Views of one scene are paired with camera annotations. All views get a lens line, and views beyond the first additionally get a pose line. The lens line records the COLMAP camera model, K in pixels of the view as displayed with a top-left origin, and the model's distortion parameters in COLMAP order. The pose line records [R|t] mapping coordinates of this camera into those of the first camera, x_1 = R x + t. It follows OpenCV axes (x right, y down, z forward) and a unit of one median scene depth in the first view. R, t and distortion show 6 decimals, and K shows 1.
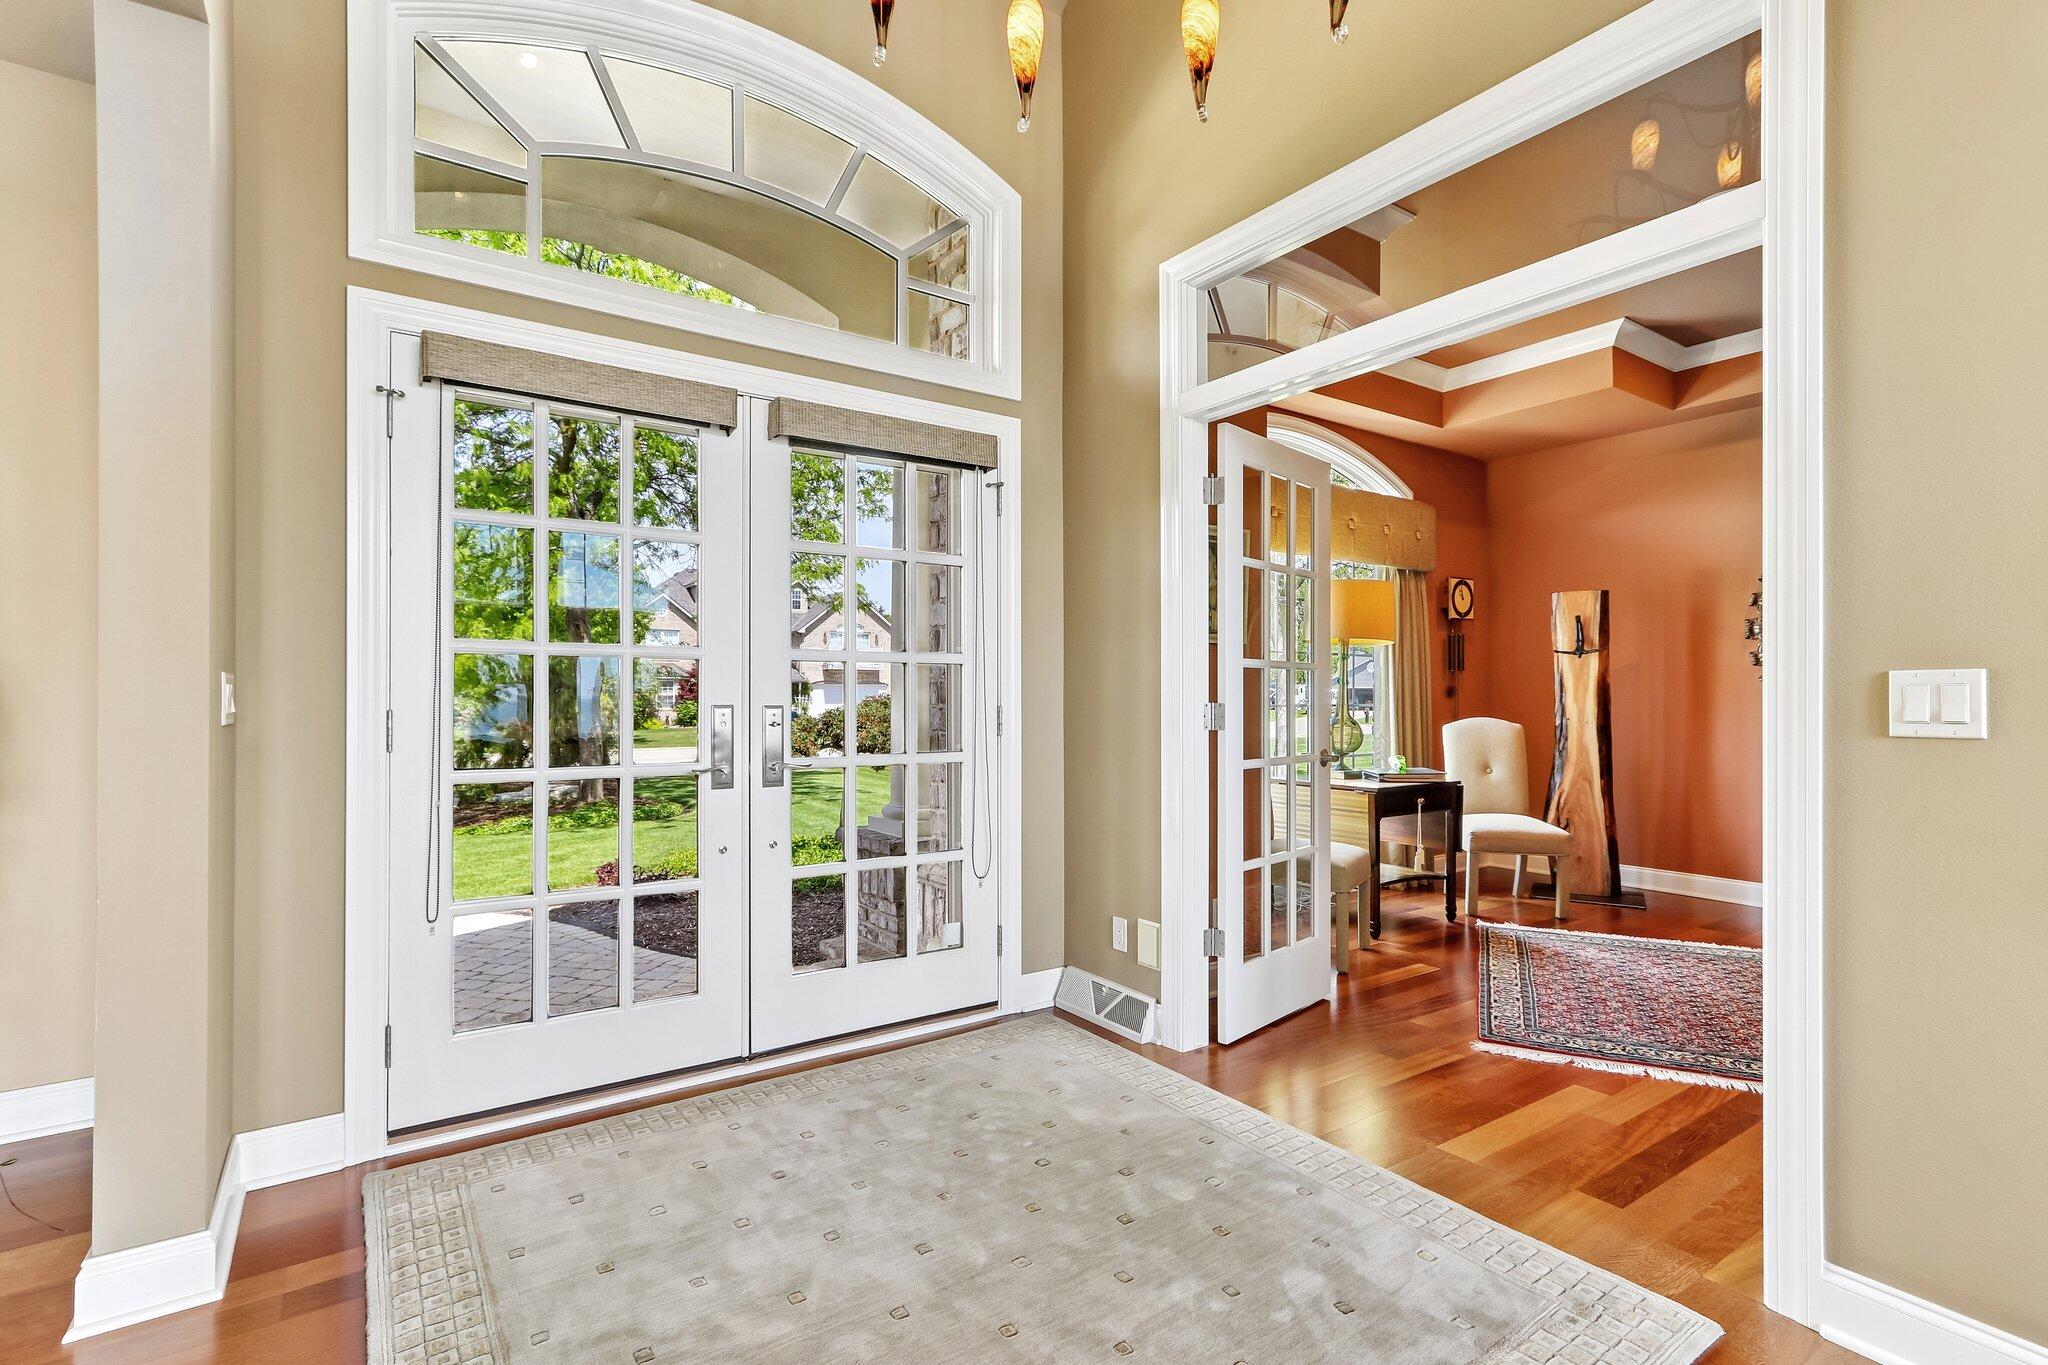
lens RADIAL K [[951.8, 0, 1008.9], [0, 951.8, 690.1], [0, 0, 1]] dist [-0.001109, 0.000955]
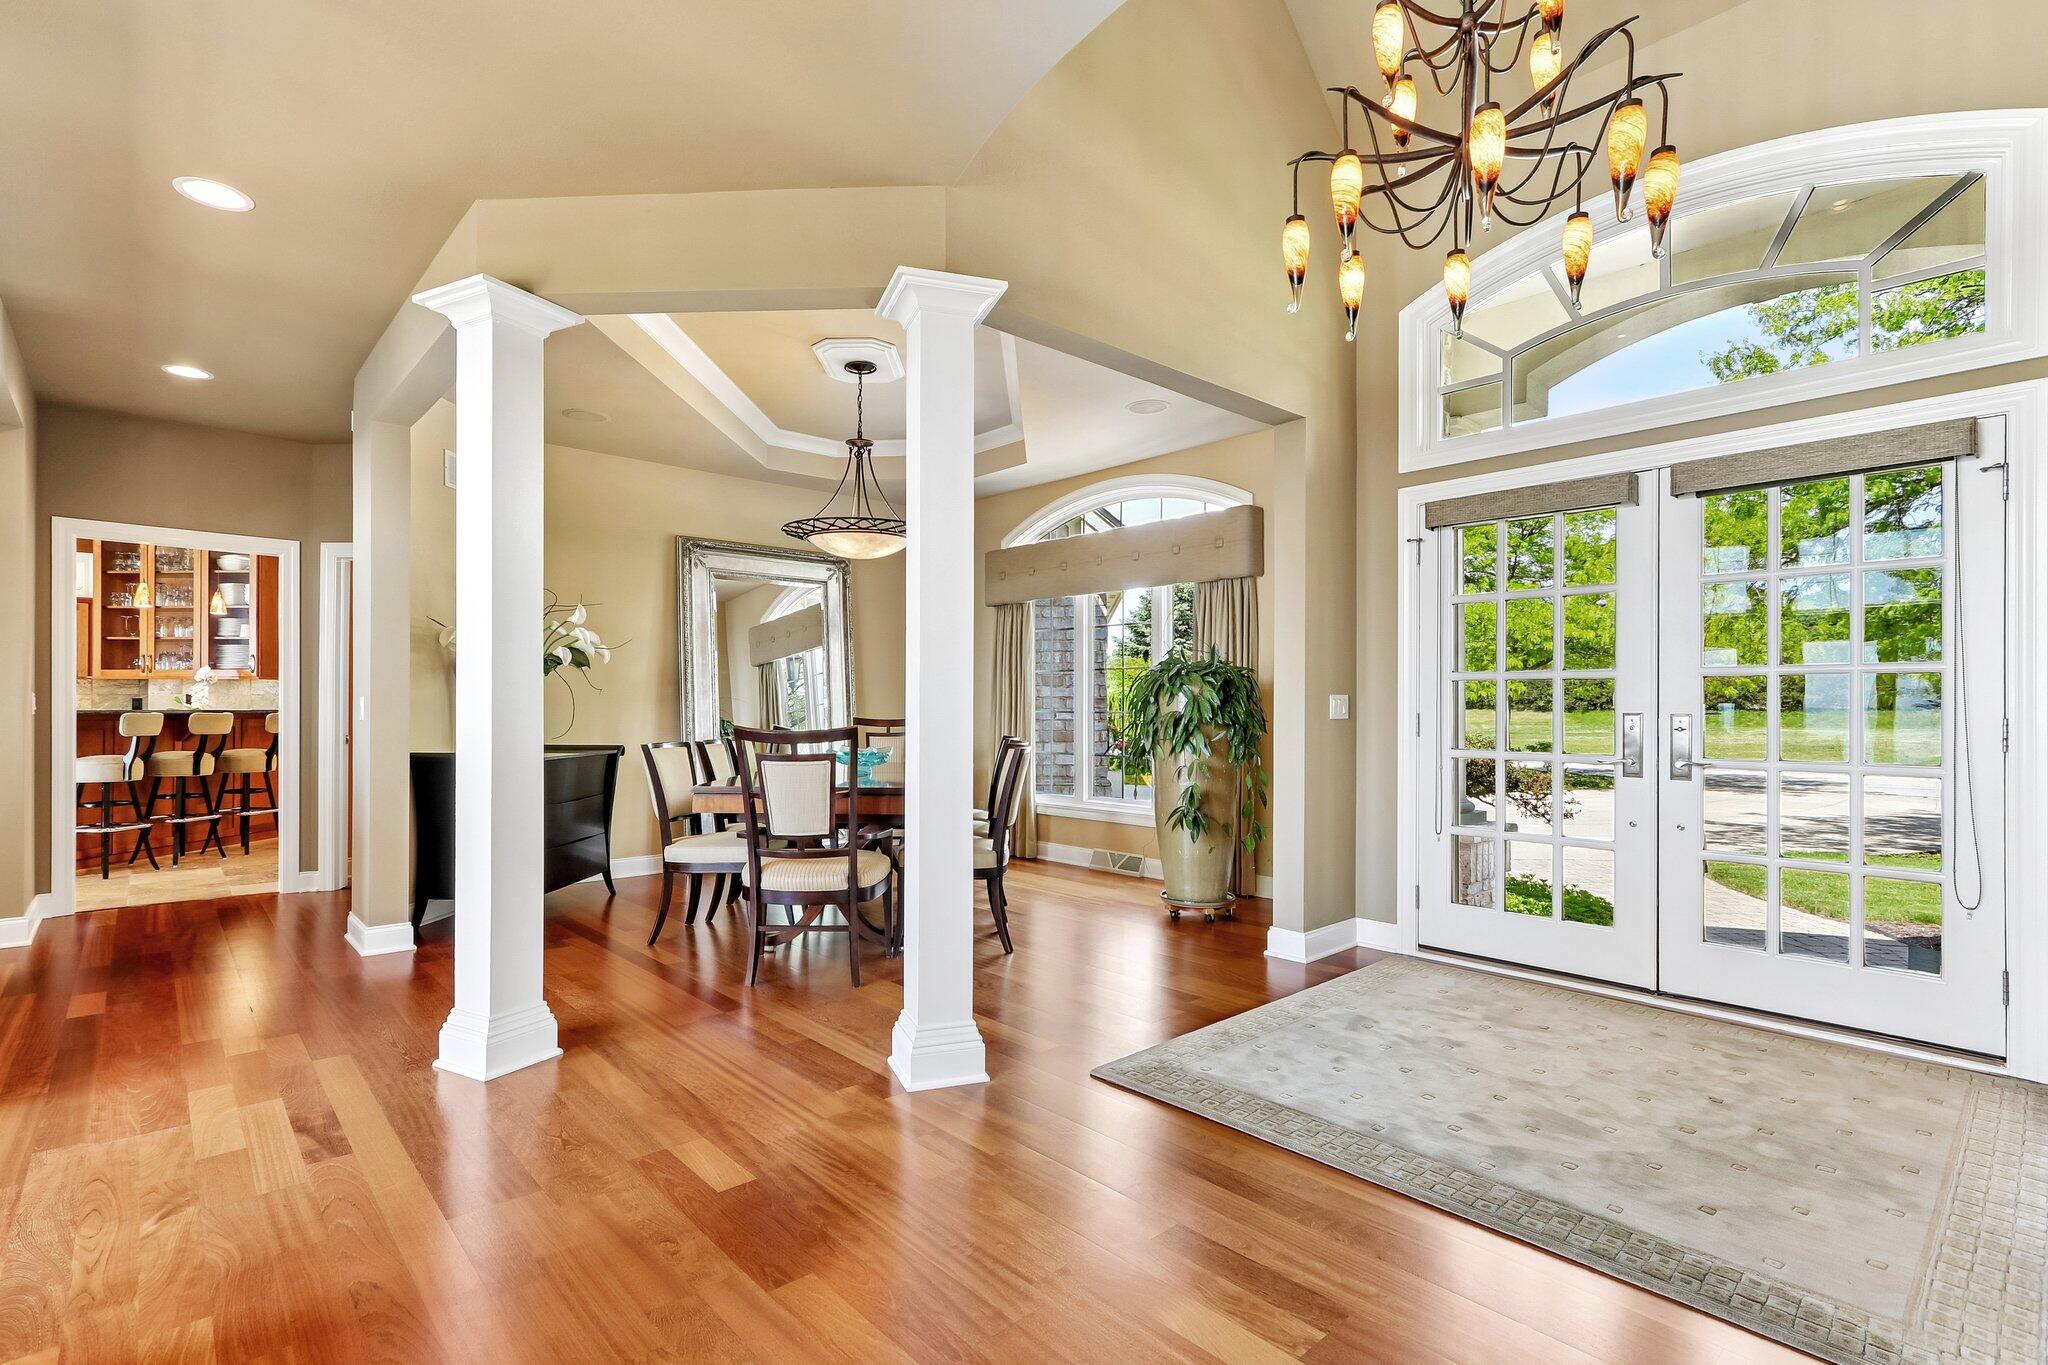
lens RADIAL K [[951.8, 0, 1008.9], [0, 951.8, 690.1], [0, 0, 1]] dist [-0.001109, 0.000955]
pose [[0.145177, -0.011499, -0.989339, 1.056615], [0.006241, 0.999923, -0.010706, -0.008580], [0.989386, -0.004620, 0.145238, -0.044610]]
